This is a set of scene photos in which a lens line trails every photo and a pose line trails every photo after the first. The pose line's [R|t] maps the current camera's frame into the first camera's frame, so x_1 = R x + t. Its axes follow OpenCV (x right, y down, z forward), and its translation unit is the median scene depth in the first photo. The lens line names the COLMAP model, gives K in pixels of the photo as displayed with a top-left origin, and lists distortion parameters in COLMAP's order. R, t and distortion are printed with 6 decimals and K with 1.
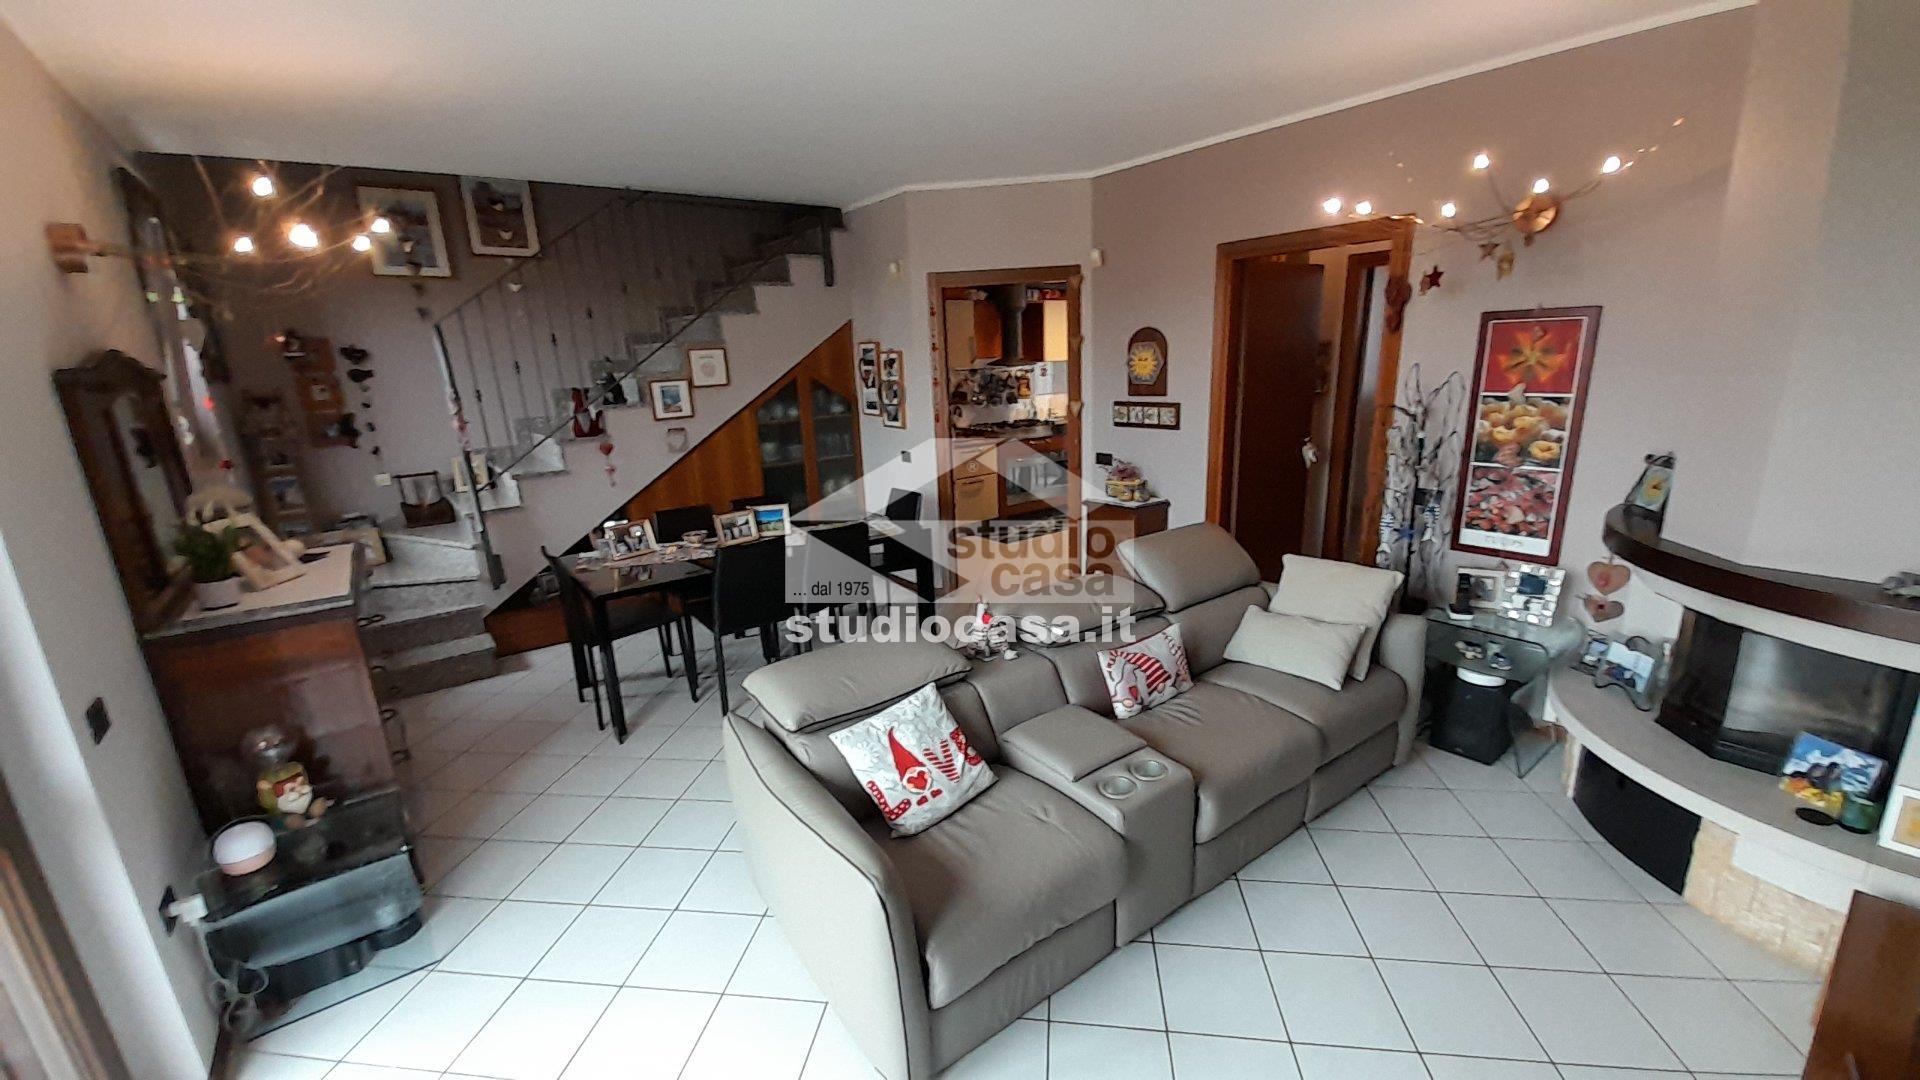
lens RADIAL K [[765.4, 0, 963.8], [0, 765.4, 565.9], [0, 0, 1]] dist [0.026521, -0.016747]
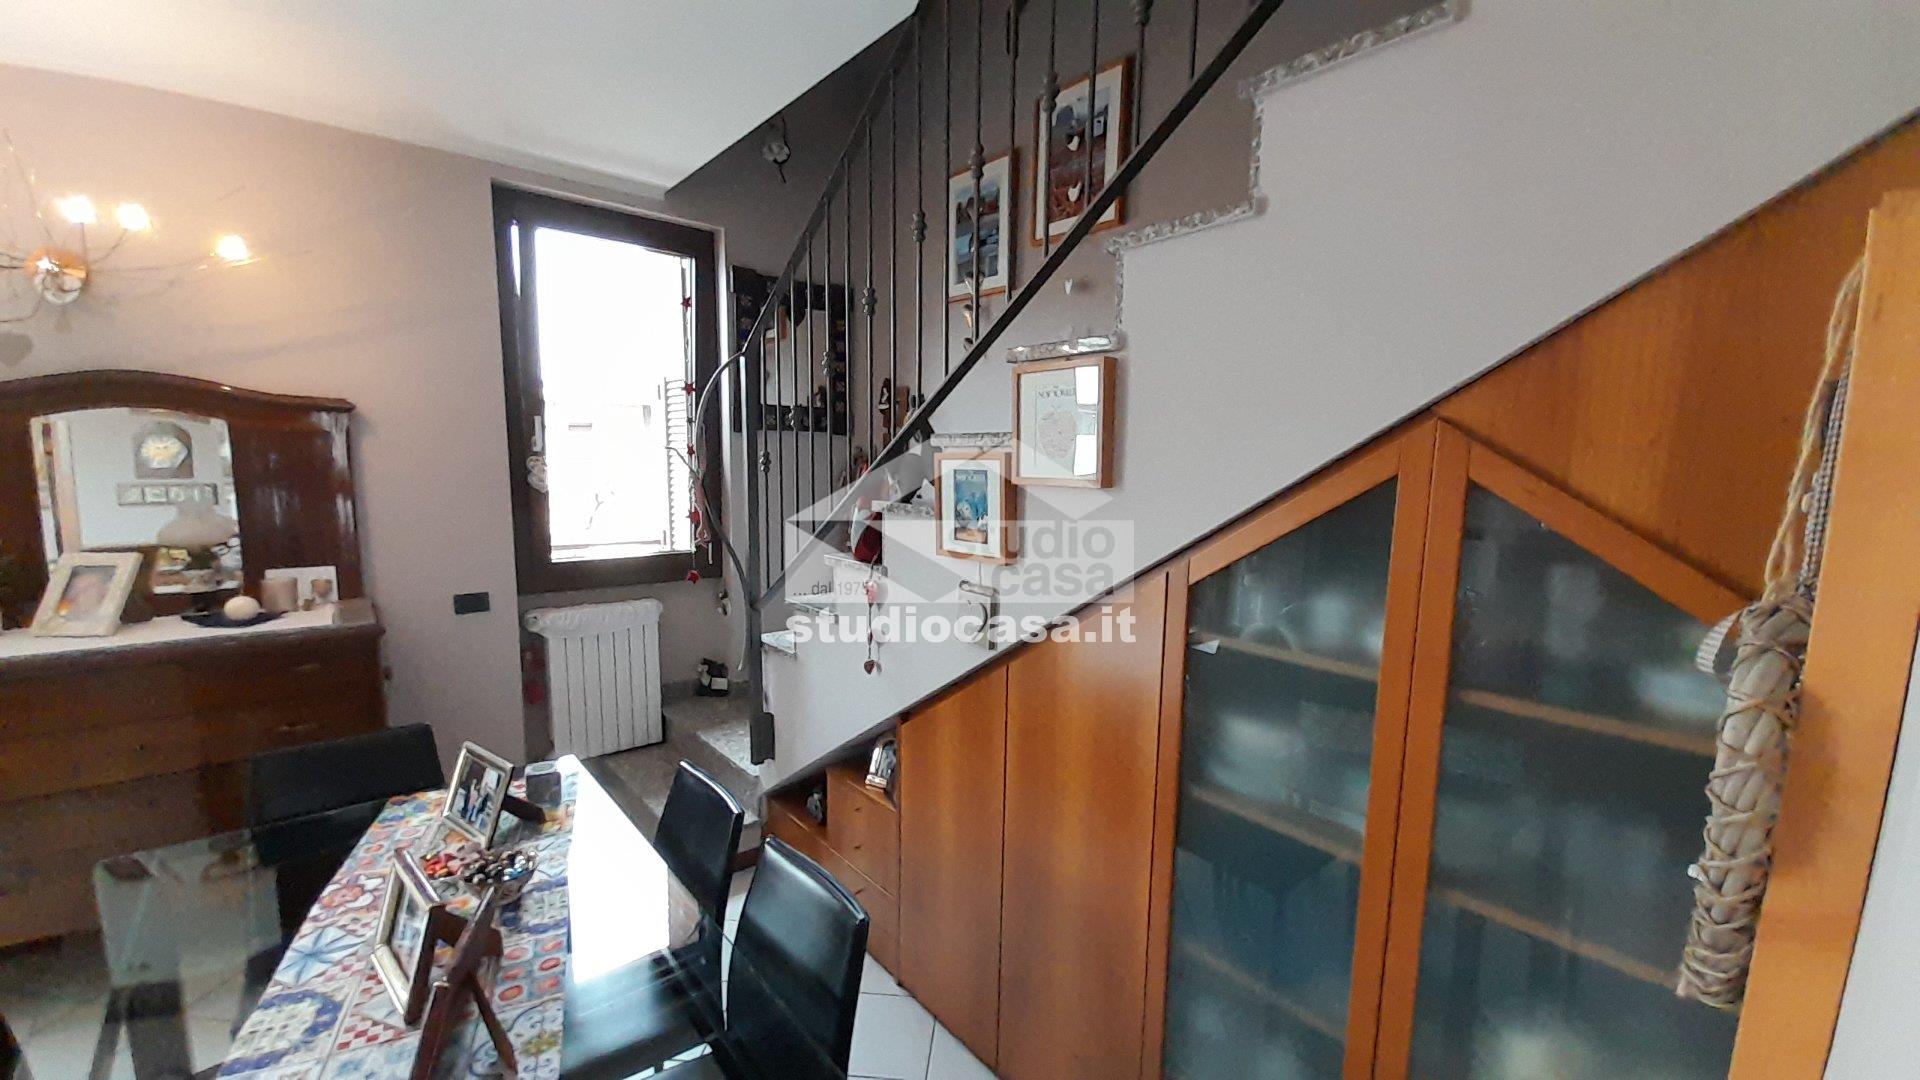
lens RADIAL K [[745.7, 0, 964.7], [0, 745.7, 548.6], [0, 0, 1]] dist [0.001852, -0.006802]
pose [[0.079303, 0.165988, -0.982934, -0.033954], [-0.295155, 0.945736, 0.135893, -0.239117], [0.952153, 0.279341, 0.123992, 0.940242]]
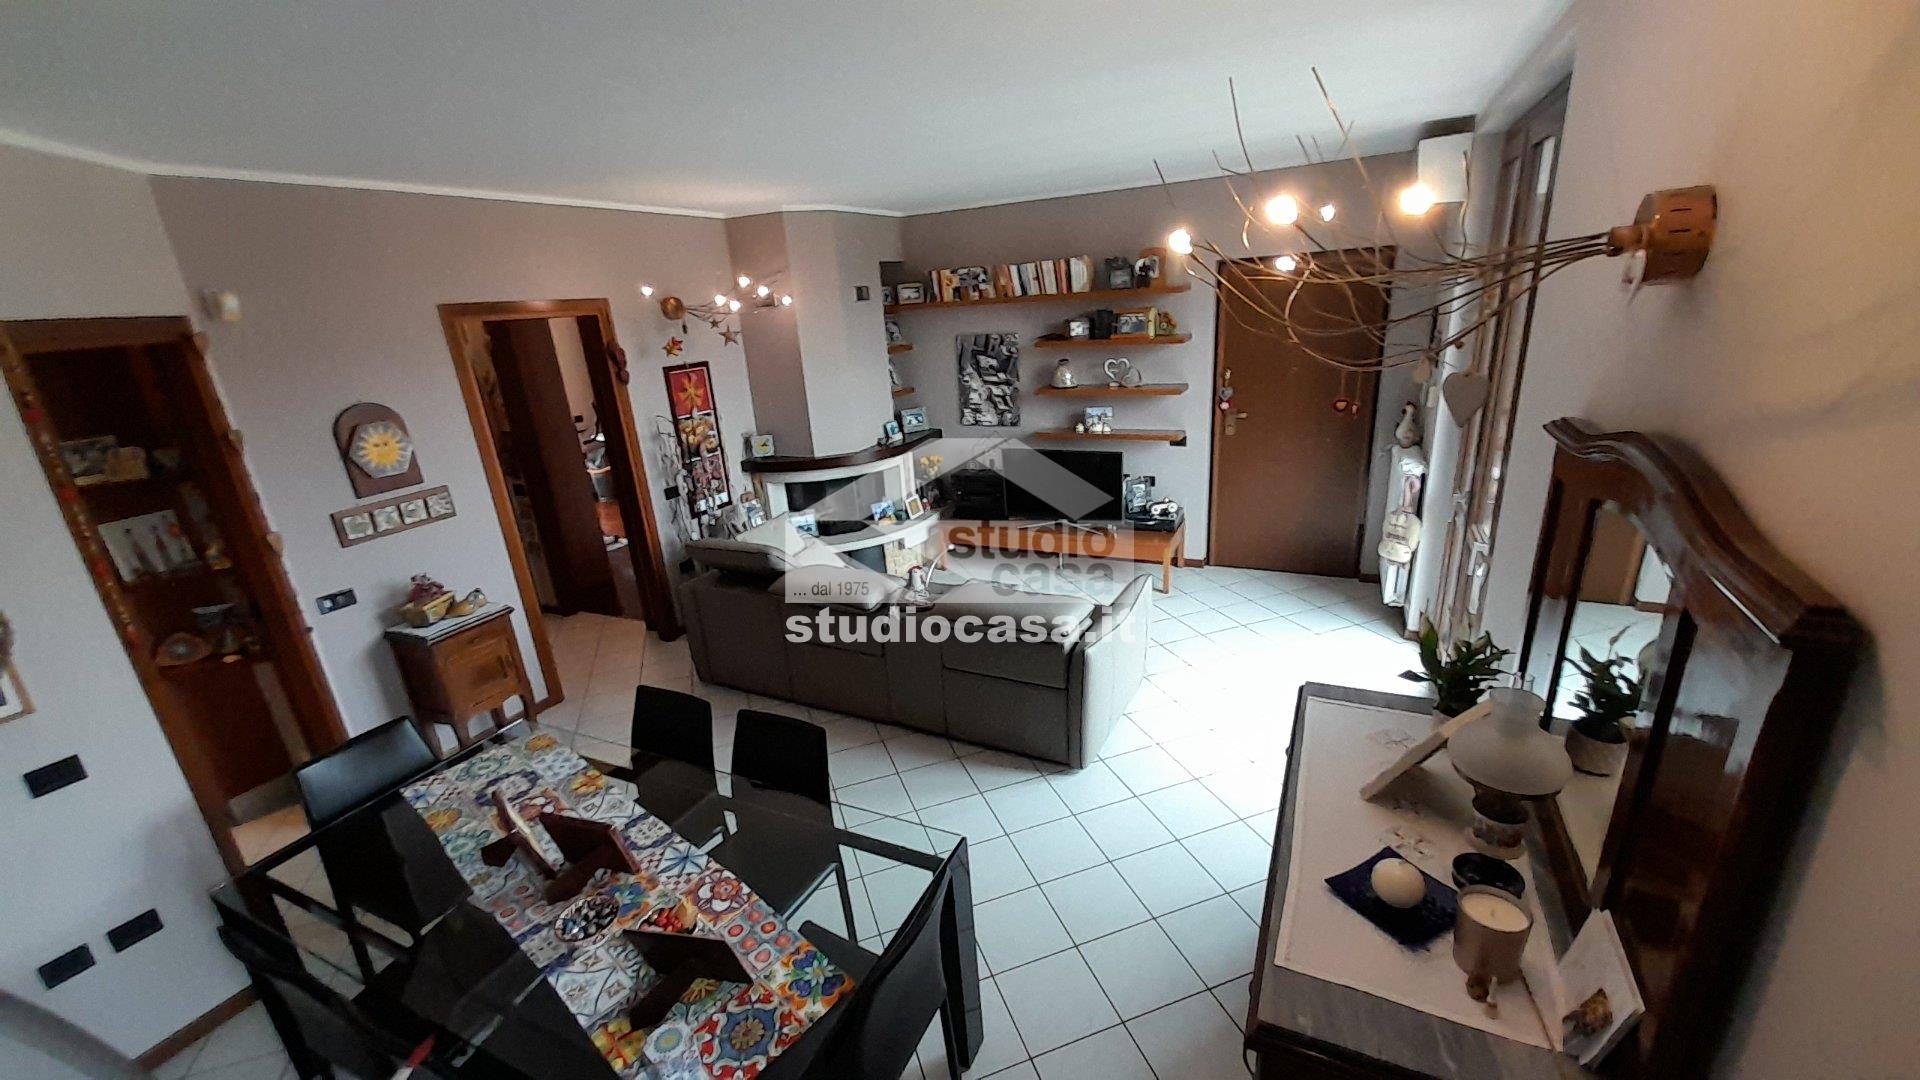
lens RADIAL K [[765.4, 0, 963.8], [0, 765.4, 565.9], [0, 0, 1]] dist [0.026521, -0.016747]
pose [[-0.453621, -0.224422, 0.862475, -0.645965], [0.331010, 0.856114, 0.396863, -0.251746], [-0.827442, 0.465514, -0.314066, 0.736808]]
